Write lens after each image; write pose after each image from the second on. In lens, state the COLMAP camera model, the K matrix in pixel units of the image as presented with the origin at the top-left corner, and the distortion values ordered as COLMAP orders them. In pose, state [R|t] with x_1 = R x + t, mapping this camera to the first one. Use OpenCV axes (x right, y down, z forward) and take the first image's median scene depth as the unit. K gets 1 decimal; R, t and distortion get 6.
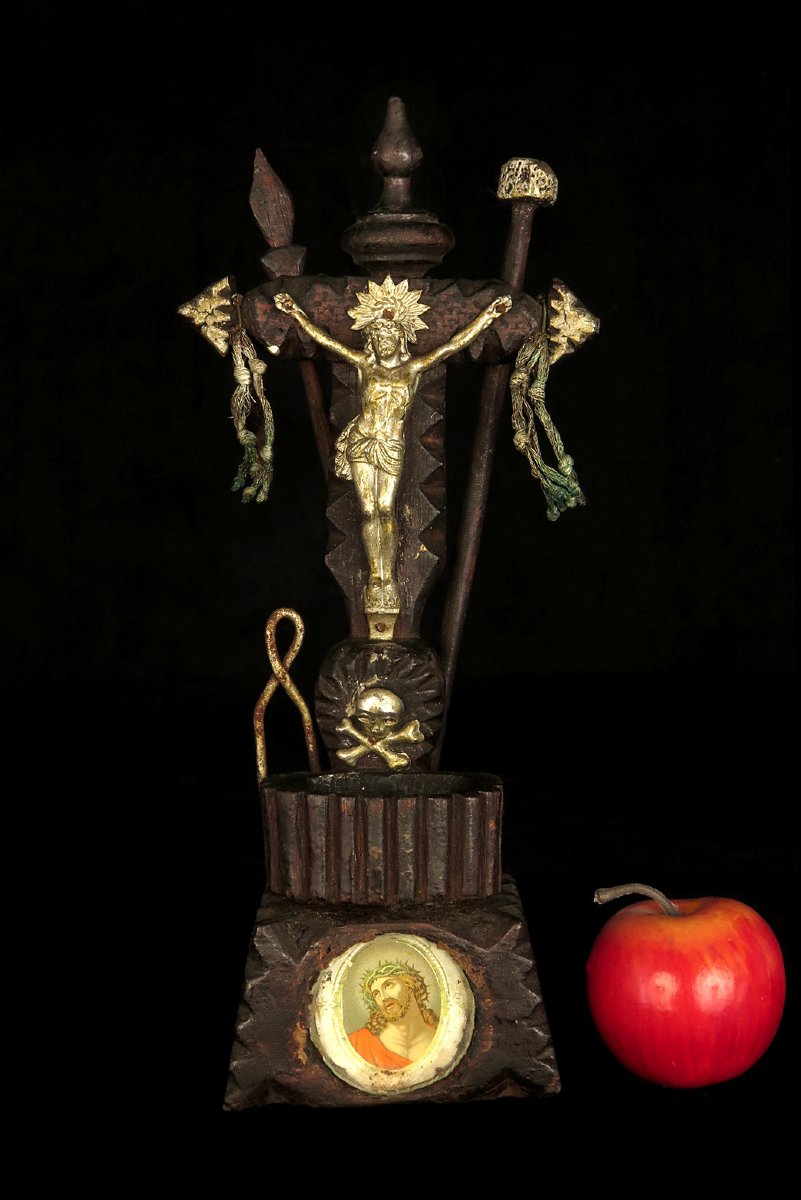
lens RADIAL K [[2119.1, 0, 365.6], [0, 2119.1, 601.6], [0, 0, 1]] dist [-0.100598, -0.047785]
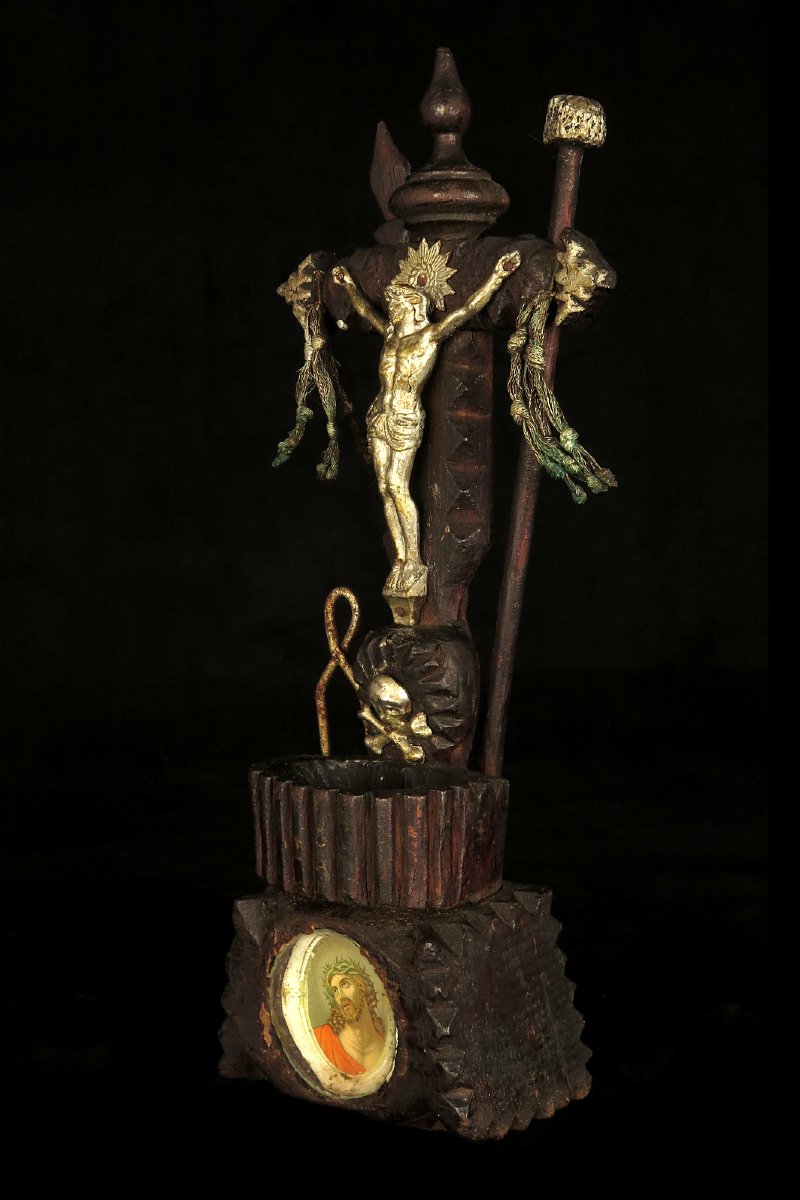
lens RADIAL K [[1895.5, 0, 396.6], [0, 1895.5, 629.7], [0, 0, 1]] dist [-0.032922, 0.074376]
pose [[0.745896, 0.058220, -0.663513, 0.572516], [-0.055637, 0.998137, 0.025037, -0.000968], [0.663735, 0.018241, 0.747746, 0.363860]]
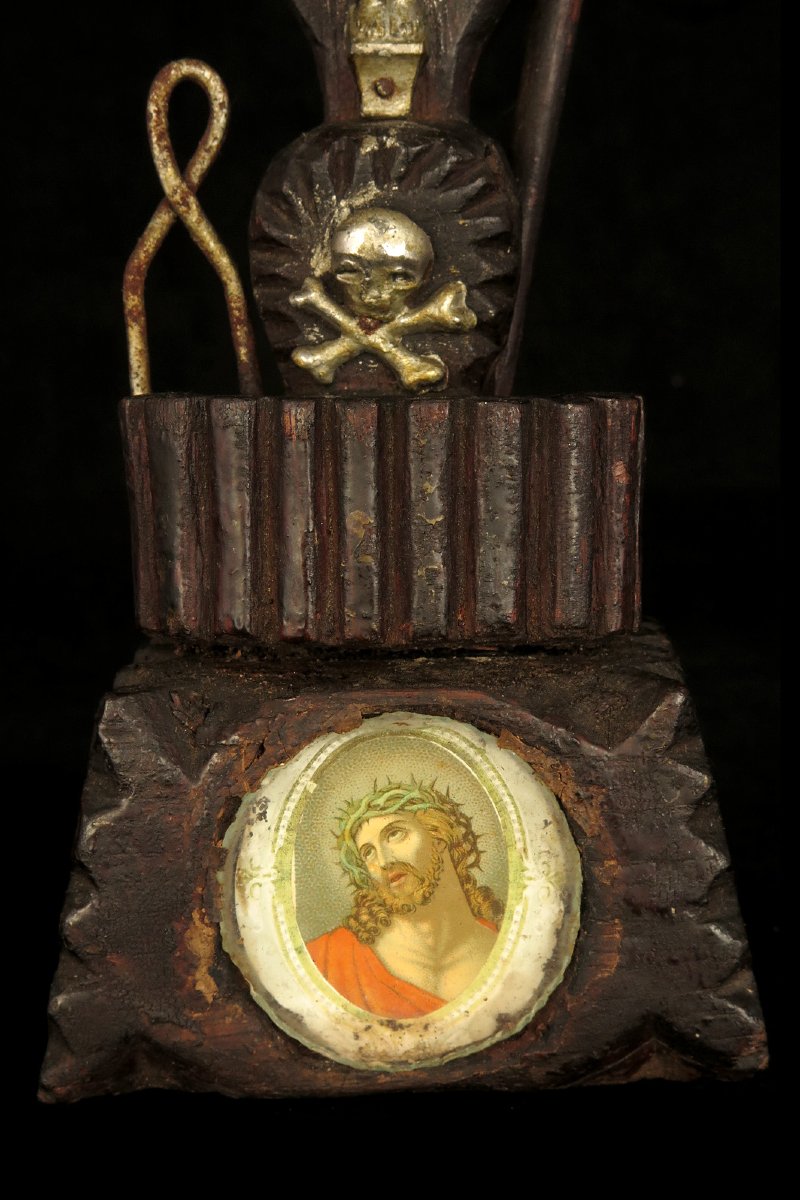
lens RADIAL K [[2358.0, 0, 400.0], [0, 2358.0, 600.0], [0, 0, 1]] dist [-0.147032, 0.079559]
pose [[0.999562, 0.002075, -0.029521, 0.026433], [-0.001973, 0.999992, 0.003503, 0.125695], [0.029528, -0.003443, 0.999558, 0.474966]]
